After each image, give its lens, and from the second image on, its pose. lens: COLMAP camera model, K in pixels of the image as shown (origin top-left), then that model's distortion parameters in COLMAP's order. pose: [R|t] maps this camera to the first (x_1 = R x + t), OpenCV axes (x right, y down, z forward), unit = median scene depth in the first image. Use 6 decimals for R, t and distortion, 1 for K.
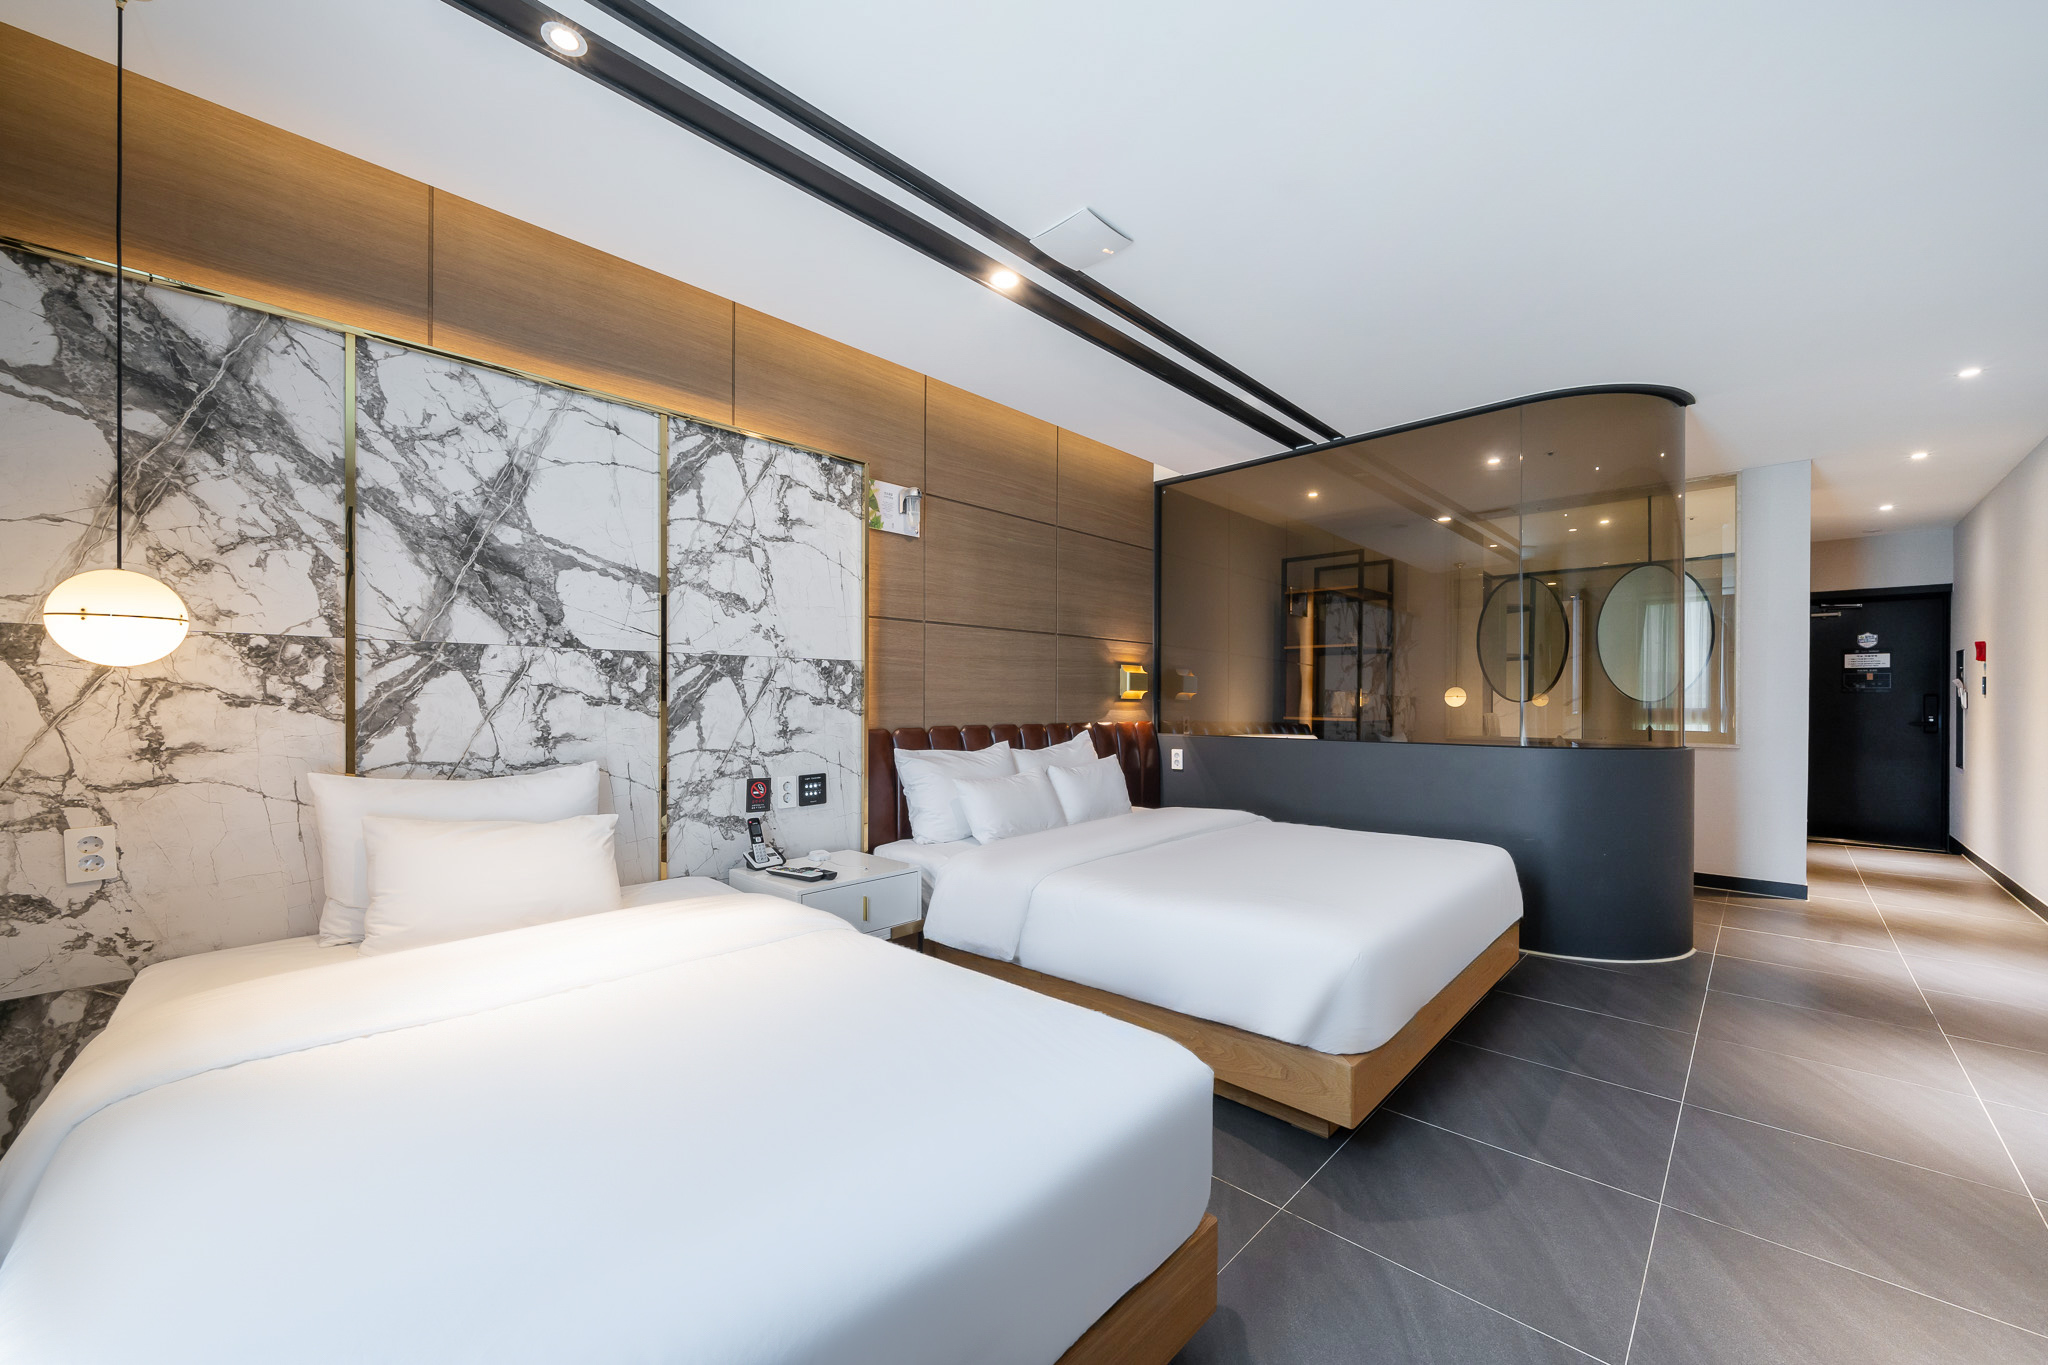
lens RADIAL K [[769.9, 0, 1031.0], [0, 769.9, 694.3], [0, 0, 1]] dist [0.003155, 0.000588]
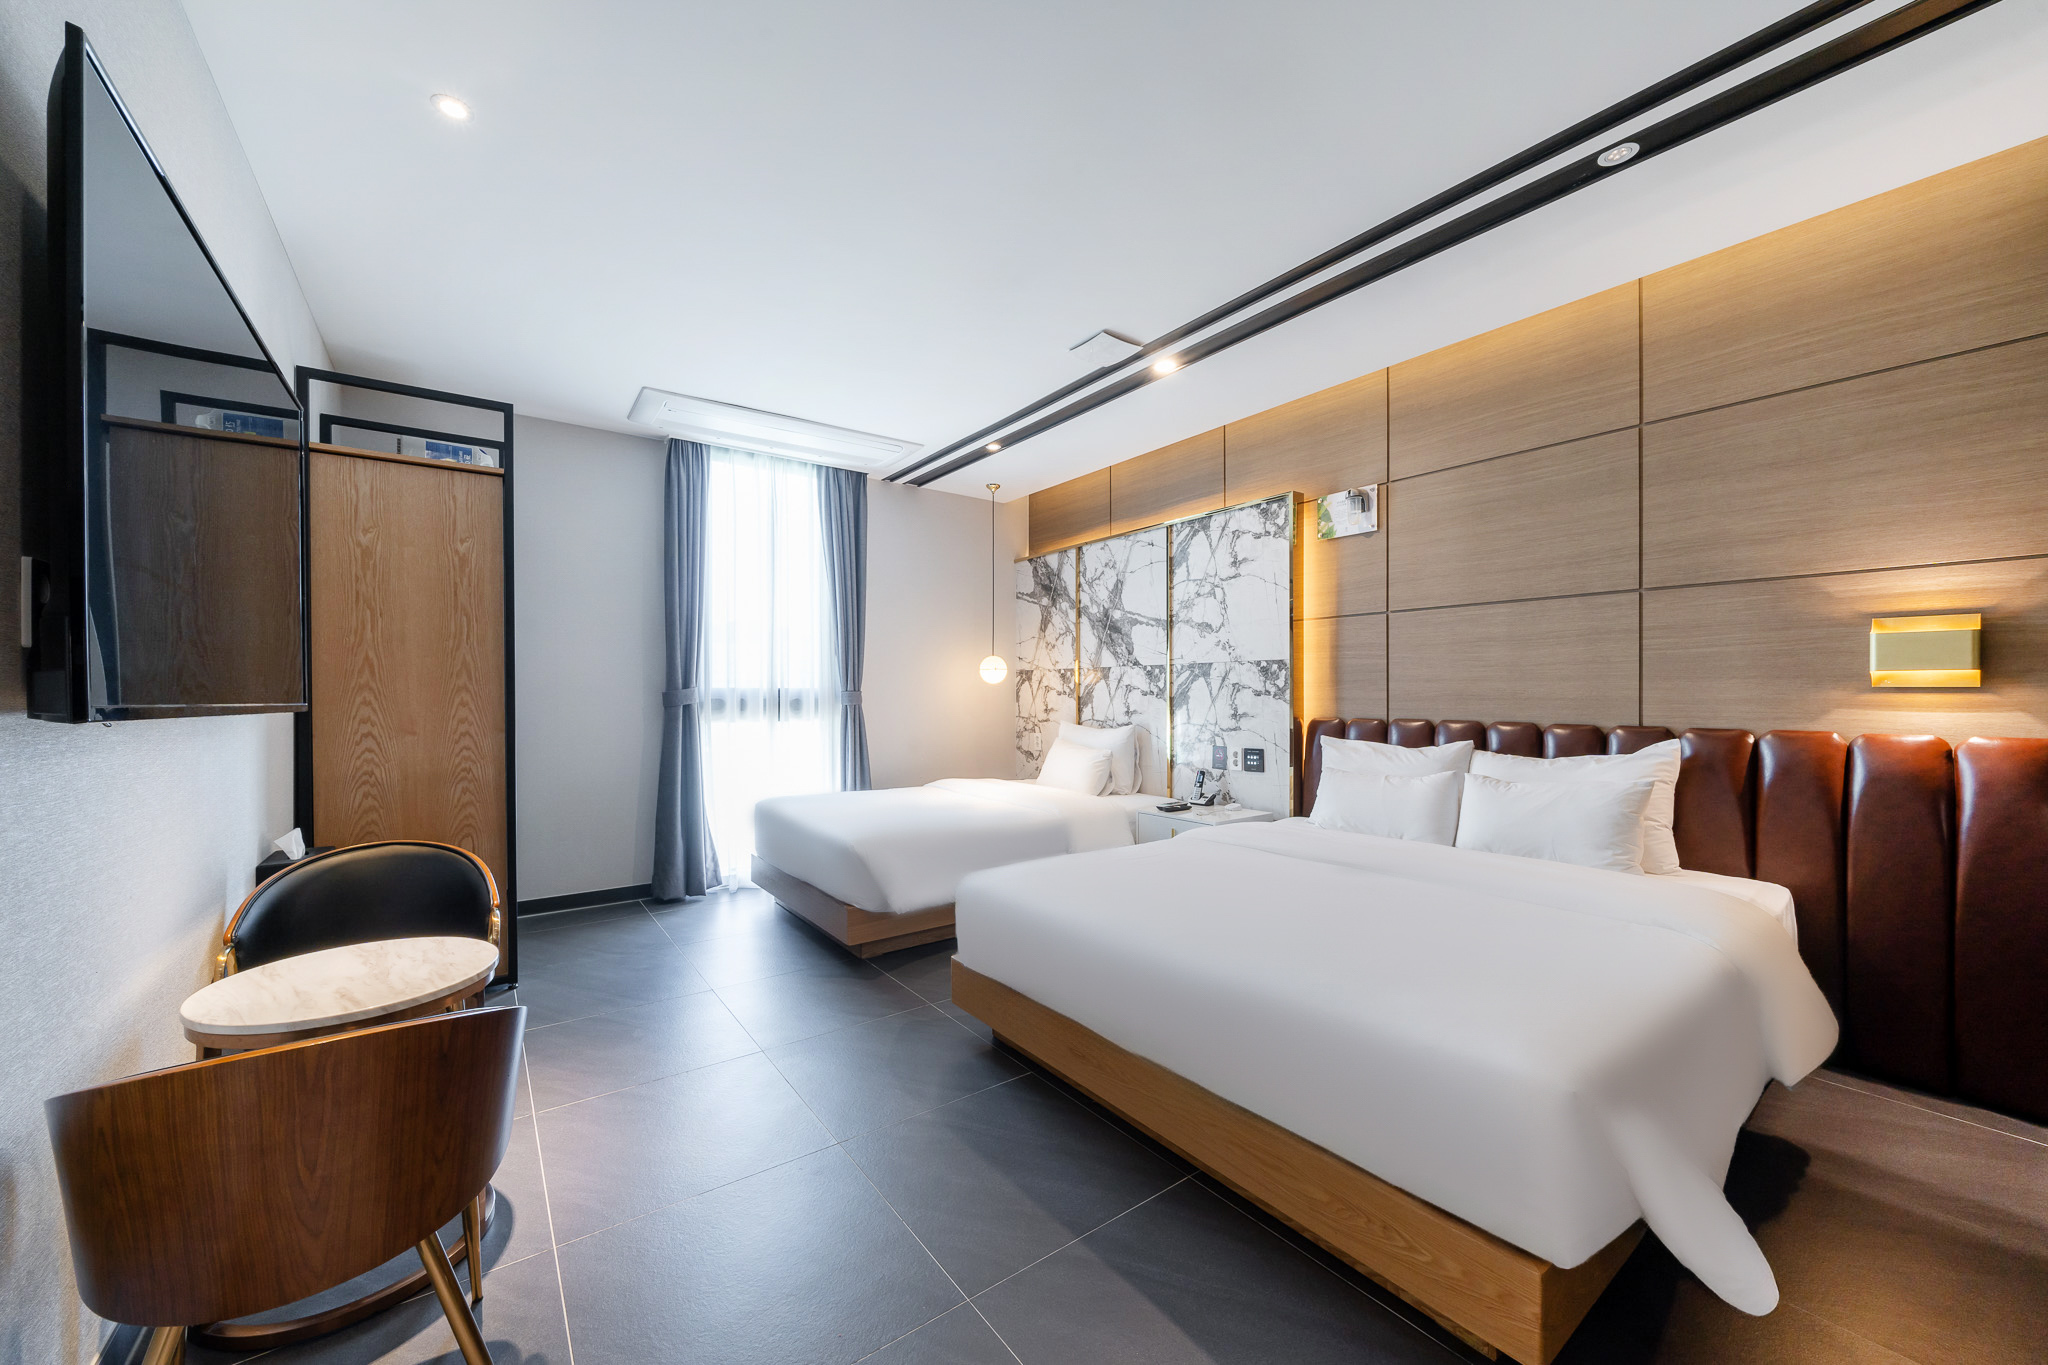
lens RADIAL K [[769.9, 0, 1031.0], [0, 769.9, 694.3], [0, 0, 1]] dist [0.003155, 0.000588]
pose [[-0.163149, -0.002450, -0.986598, 1.166331], [0.006012, 0.999976, -0.003477, 0.014484], [0.986583, -0.006499, -0.163130, 0.906819]]
